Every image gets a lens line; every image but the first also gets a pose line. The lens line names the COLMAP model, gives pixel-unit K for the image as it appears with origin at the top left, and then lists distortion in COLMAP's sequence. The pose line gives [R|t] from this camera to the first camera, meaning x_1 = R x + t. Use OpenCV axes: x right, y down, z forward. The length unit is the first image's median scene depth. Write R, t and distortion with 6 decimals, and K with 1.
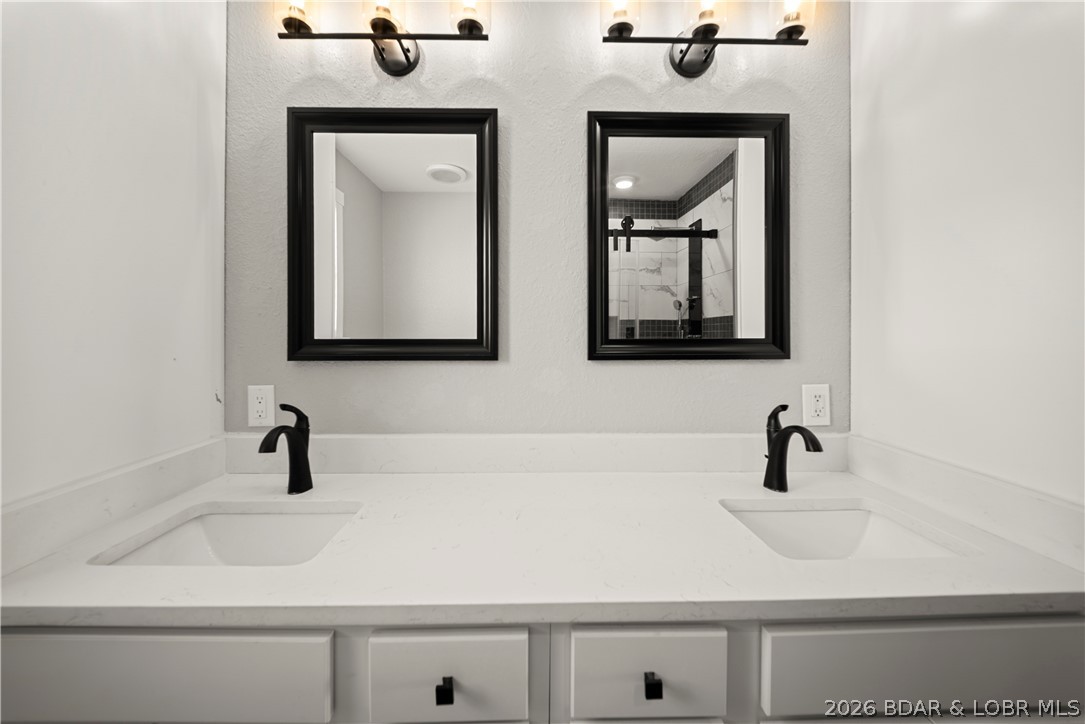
lens RADIAL K [[371.6, 0, 539.7], [0, 371.6, 351.3], [0, 0, 1]] dist [-0.001255, -0.000098]
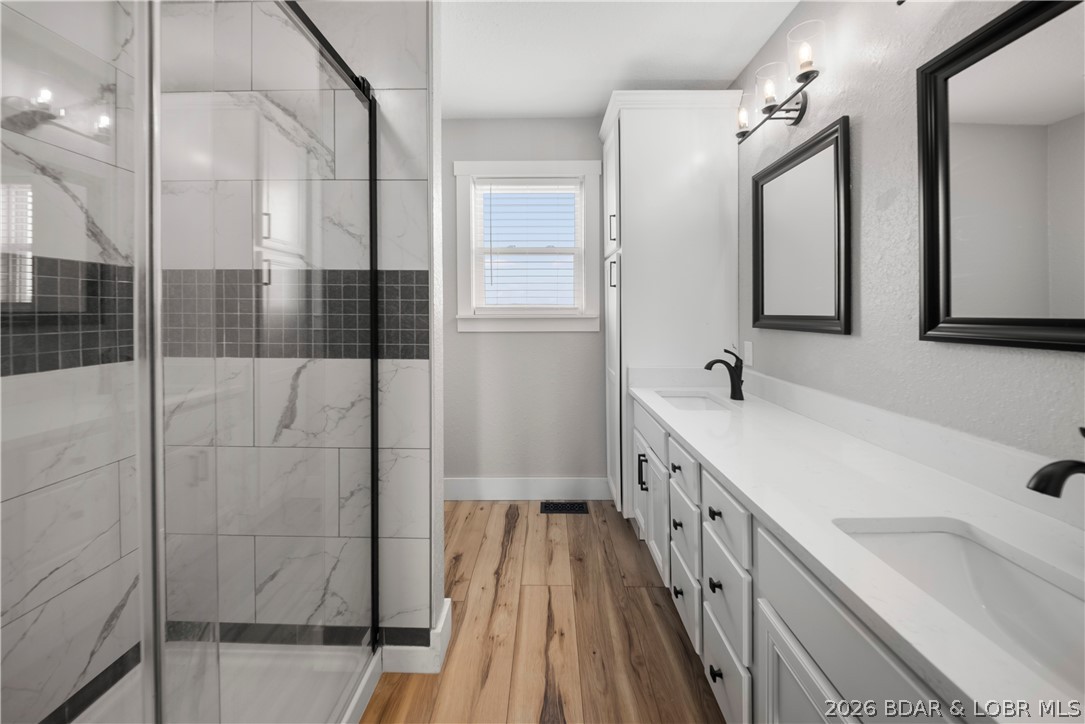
lens RADIAL K [[371.6, 0, 539.7], [0, 371.6, 351.3], [0, 0, 1]] dist [-0.001255, -0.000098]
pose [[-0.038573, 0.106008, -0.993617, 1.062207], [0.000834, 0.994360, 0.106055, -0.047714], [0.999255, 0.003262, -0.038444, 0.098911]]
